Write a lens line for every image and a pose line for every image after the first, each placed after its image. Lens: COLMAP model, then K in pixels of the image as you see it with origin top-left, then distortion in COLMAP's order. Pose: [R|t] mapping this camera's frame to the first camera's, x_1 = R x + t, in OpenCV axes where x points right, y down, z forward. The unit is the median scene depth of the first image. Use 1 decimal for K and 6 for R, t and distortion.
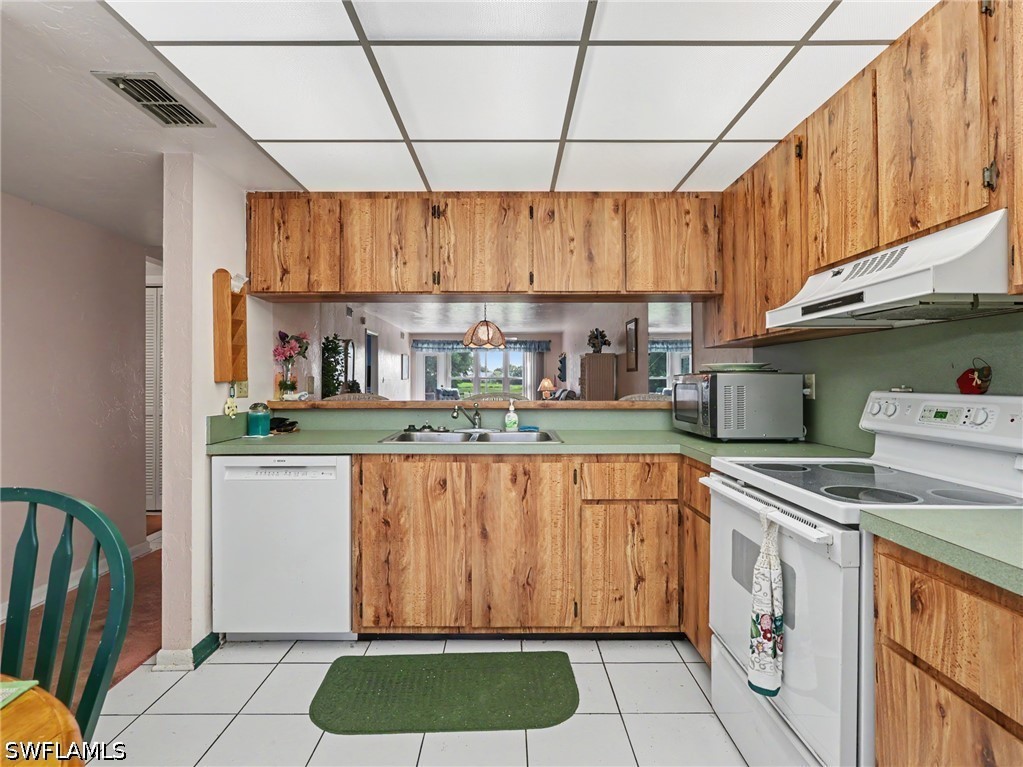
lens RADIAL K [[527.7, 0, 510.3], [0, 527.7, 378.2], [0, 0, 1]] dist [-0.000685, 0.002215]
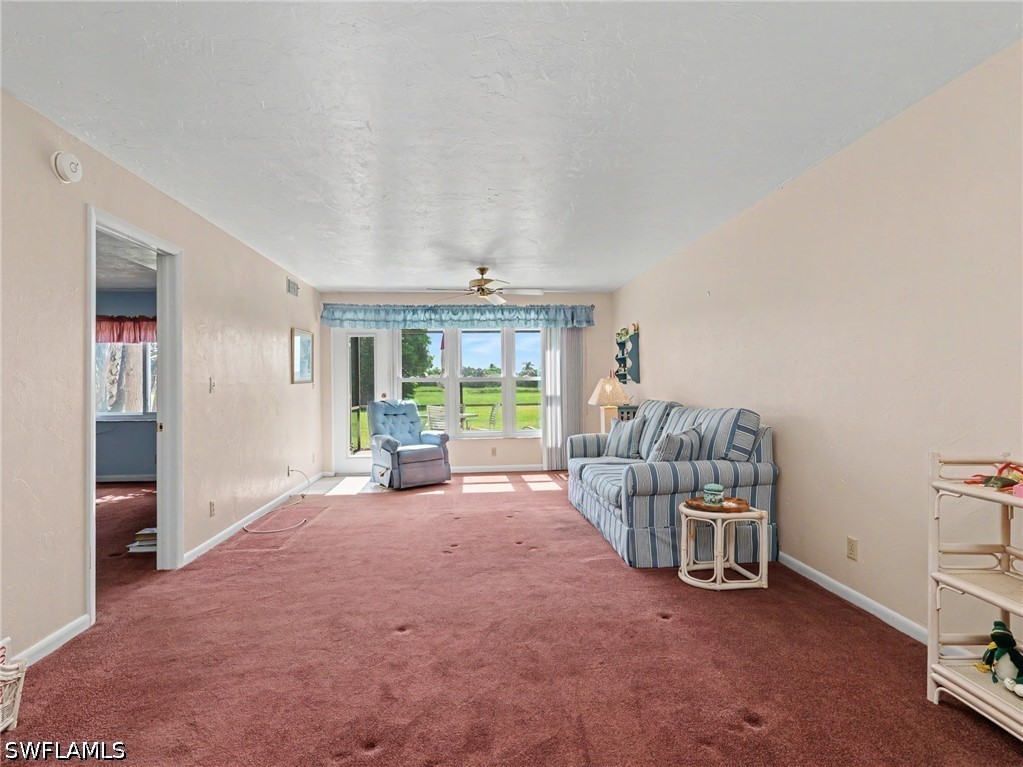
lens RADIAL K [[527.7, 0, 503.5], [0, 527.7, 380.4], [0, 0, 1]] dist [-0.000685, 0.002215]
pose [[0.997390, -0.009386, 0.071585, -0.050550], [0.009496, 0.999954, -0.001206, 0.002266], [-0.071571, 0.001882, 0.997434, 0.487053]]
